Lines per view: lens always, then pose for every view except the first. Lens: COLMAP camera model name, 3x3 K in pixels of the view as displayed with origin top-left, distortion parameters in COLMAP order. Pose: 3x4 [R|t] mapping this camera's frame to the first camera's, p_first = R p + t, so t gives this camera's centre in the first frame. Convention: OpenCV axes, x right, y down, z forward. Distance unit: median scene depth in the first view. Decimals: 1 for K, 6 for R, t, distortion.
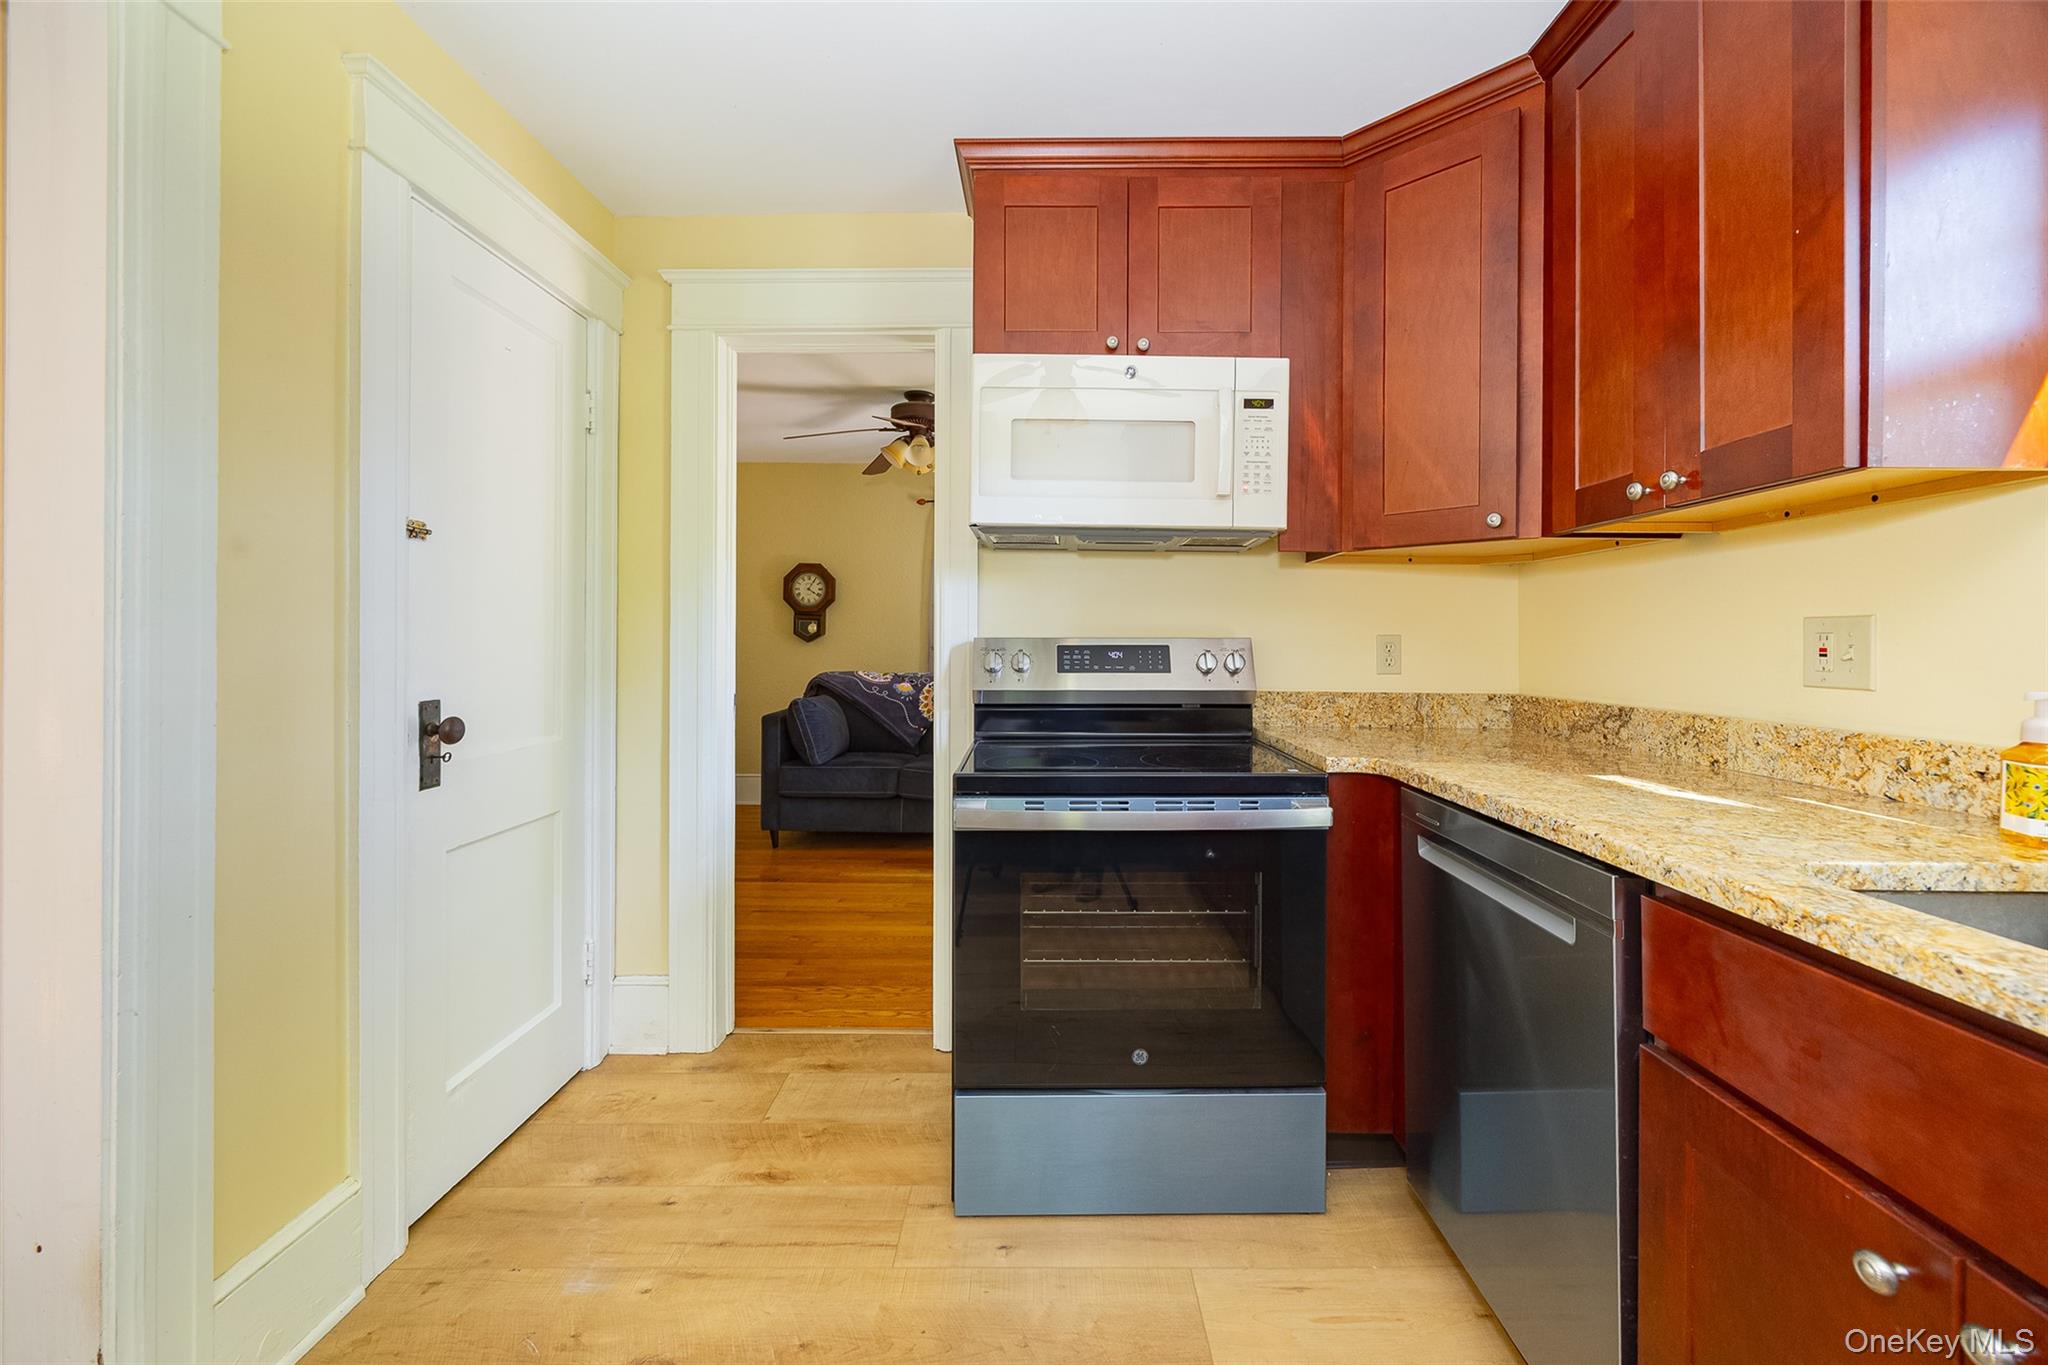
lens RADIAL K [[812.5, 0, 1033.2], [0, 812.5, 637.8], [0, 0, 1]] dist [0.001114, 0.000971]
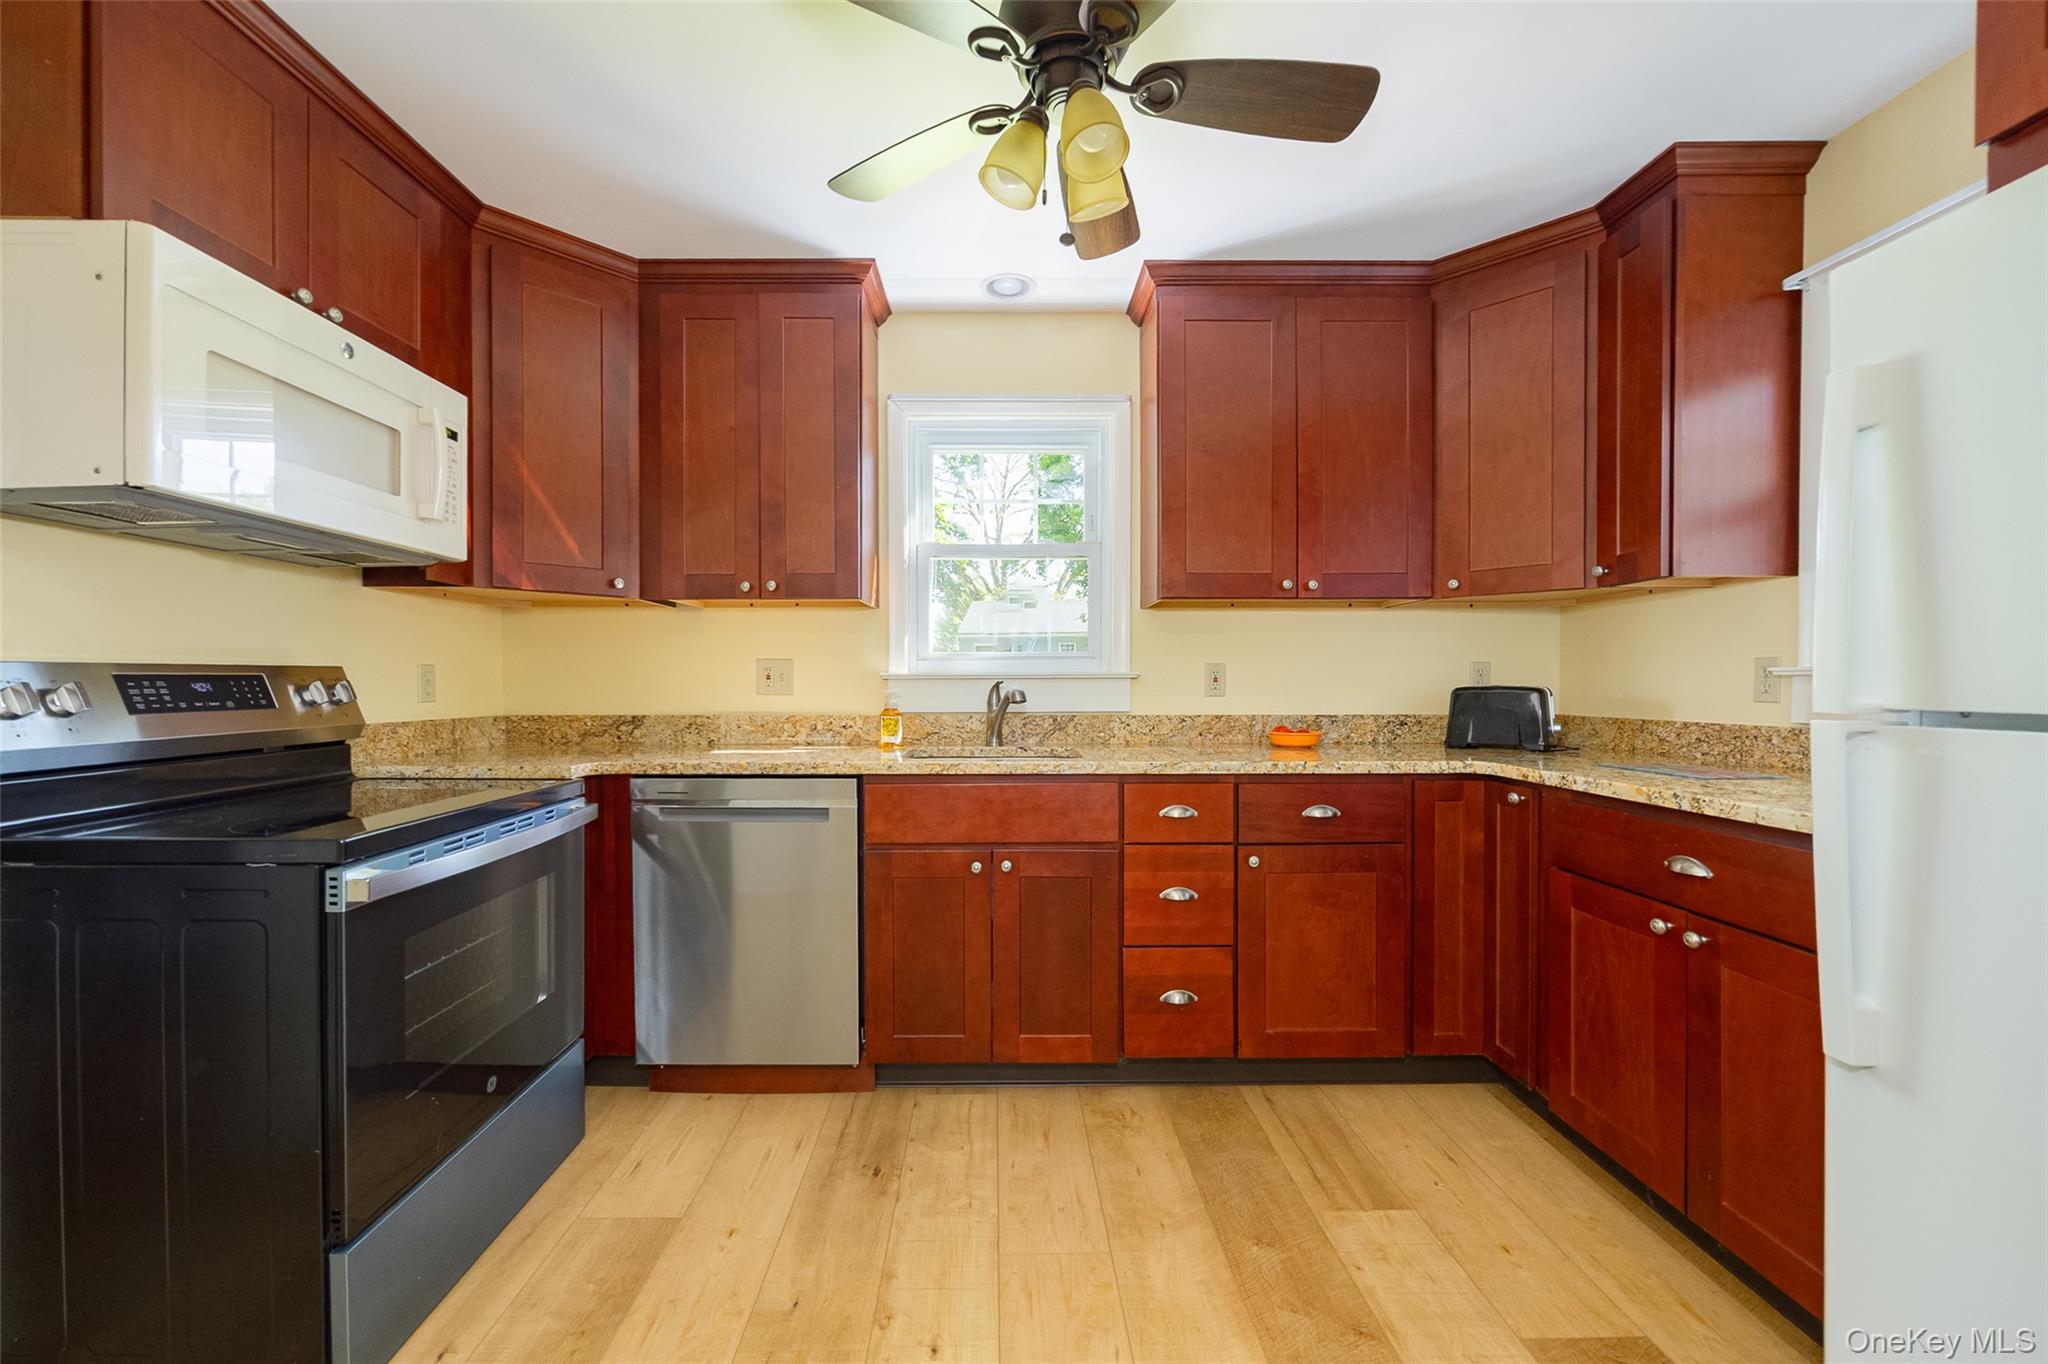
lens RADIAL K [[812.5, 0, 1020.5], [0, 812.5, 685.0], [0, 0, 1]] dist [0.001114, 0.000971]
pose [[-0.038800, -0.011979, 0.999175, -0.731902], [-0.005605, 0.999915, 0.011771, 0.006858], [-0.999231, -0.005143, -0.038864, 0.322765]]
